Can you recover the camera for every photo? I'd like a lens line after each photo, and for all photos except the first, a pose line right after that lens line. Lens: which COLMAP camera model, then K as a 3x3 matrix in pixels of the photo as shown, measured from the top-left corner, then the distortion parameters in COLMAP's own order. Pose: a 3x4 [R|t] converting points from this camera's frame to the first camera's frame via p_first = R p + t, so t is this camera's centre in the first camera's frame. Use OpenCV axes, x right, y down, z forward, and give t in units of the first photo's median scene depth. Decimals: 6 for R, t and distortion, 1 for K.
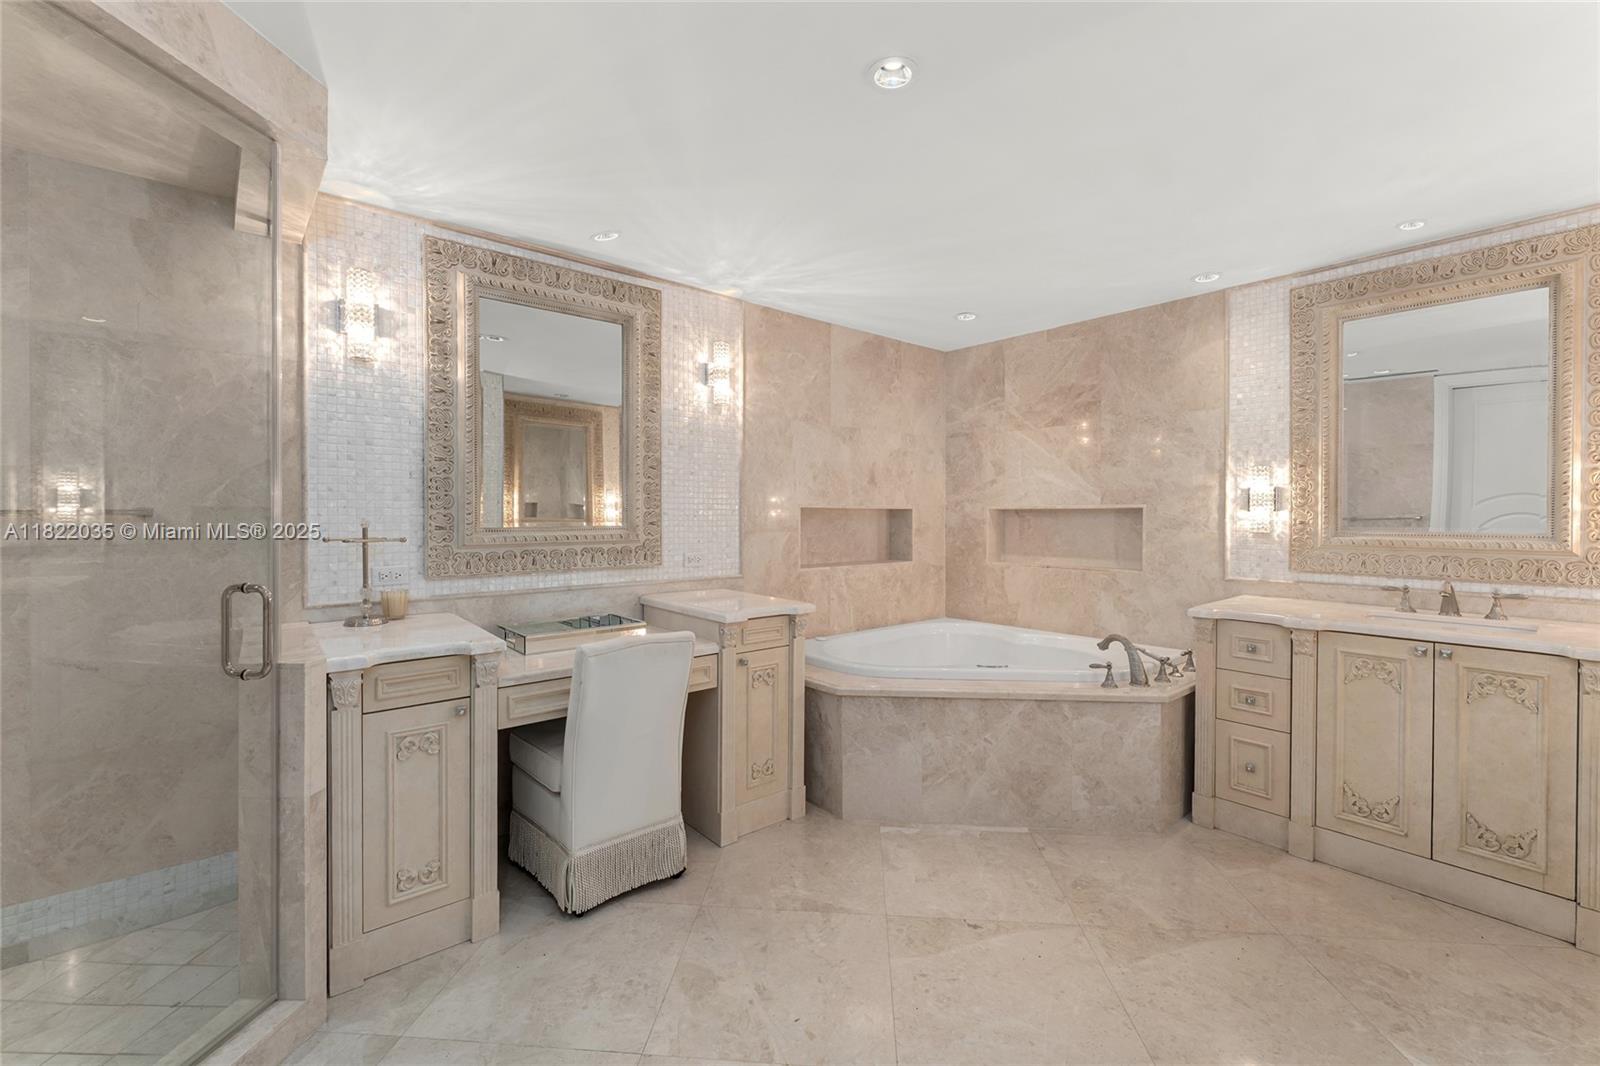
lens RADIAL K [[662.2, 0, 799.4], [0, 662.2, 522.9], [0, 0, 1]] dist [-0.000254, -0.000976]
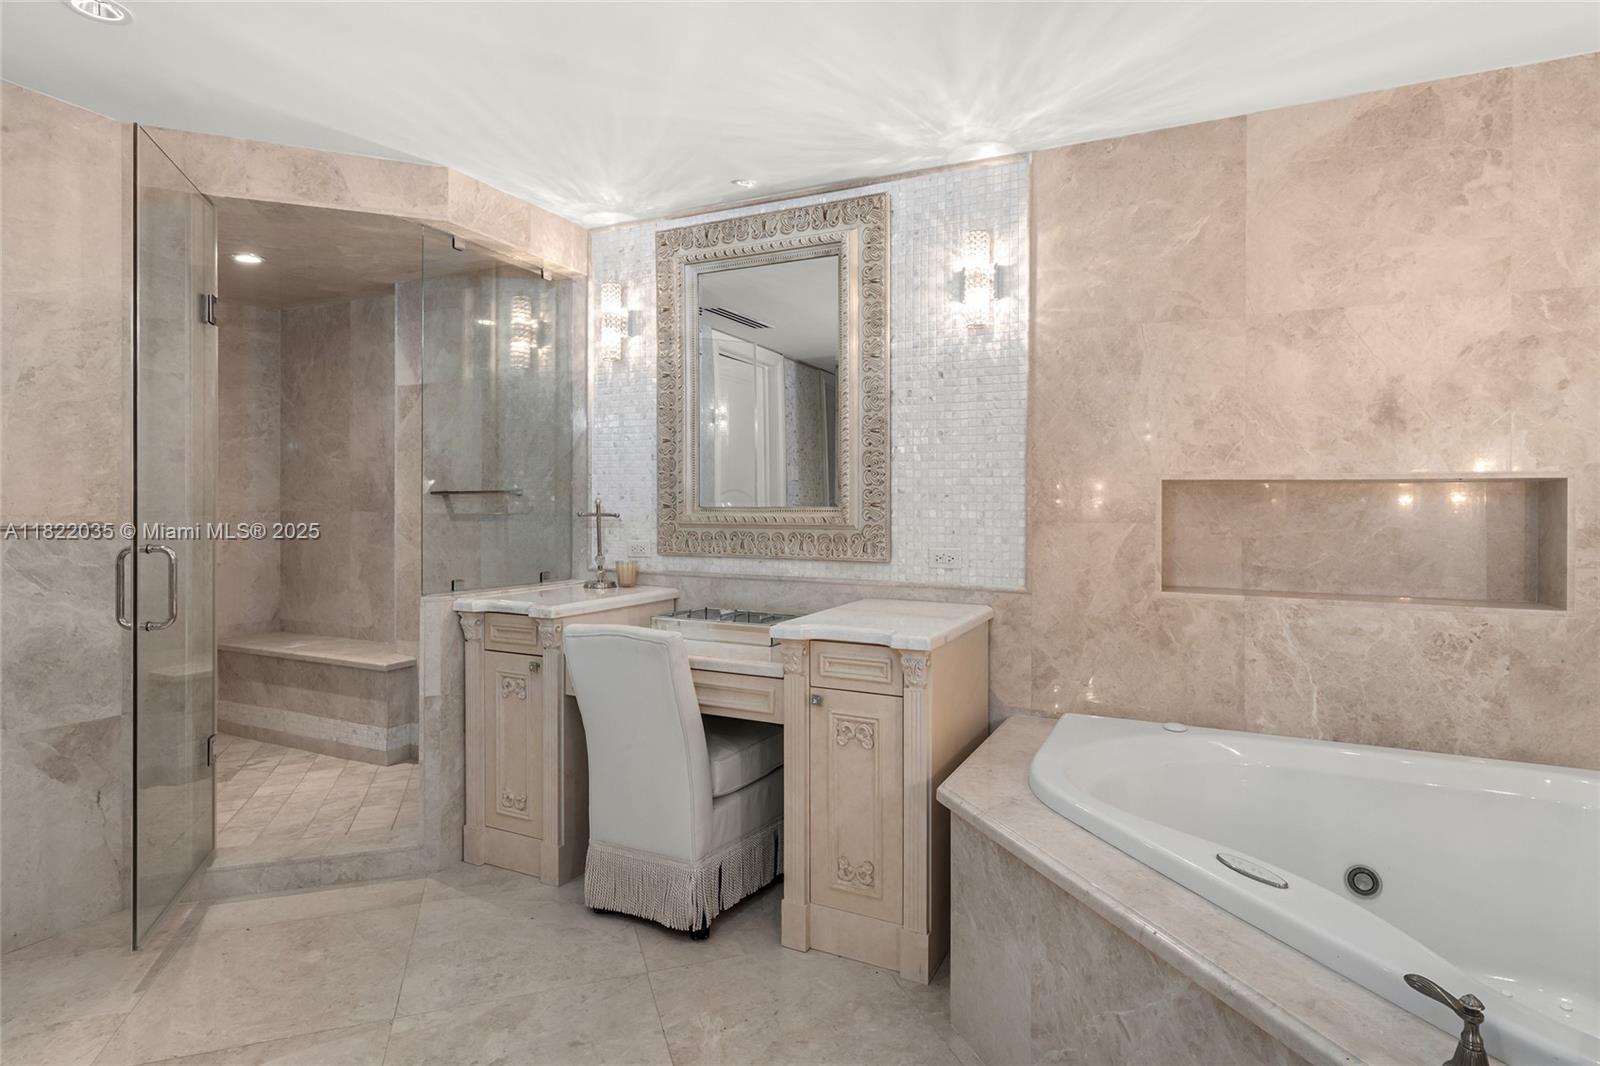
lens RADIAL K [[820.8, 0, 803.4], [0, 820.8, 515.6], [0, 0, 1]] dist [-0.002748, 0.000166]
pose [[0.414492, 0.010595, -0.909991, 0.625935], [-0.018808, 0.999818, 0.003075, 0.012286], [0.909859, 0.015840, 0.414616, 0.567001]]
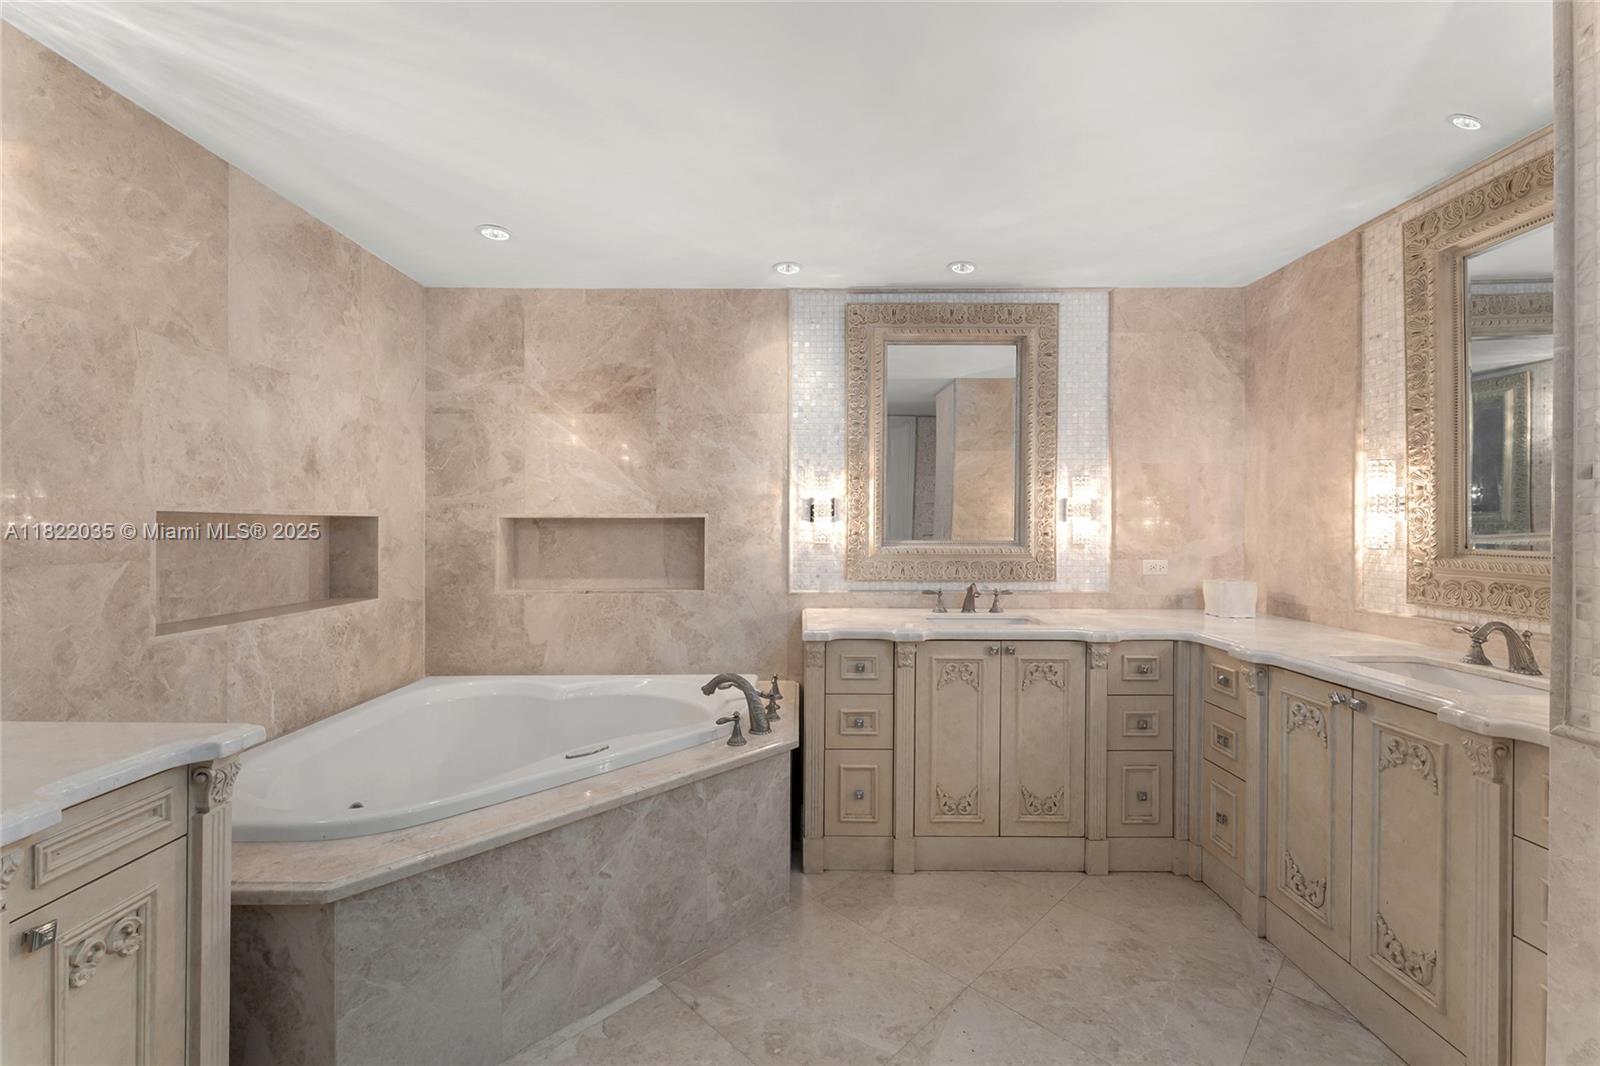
lens RADIAL K [[662.2, 0, 799.8], [0, 662.2, 527.0], [0, 0, 1]] dist [-0.000254, -0.000976]
pose [[0.643165, -0.002300, 0.765724, -0.083428], [0.009145, 0.999947, -0.004678, -0.006248], [-0.765673, 0.010011, 0.643152, 0.408431]]
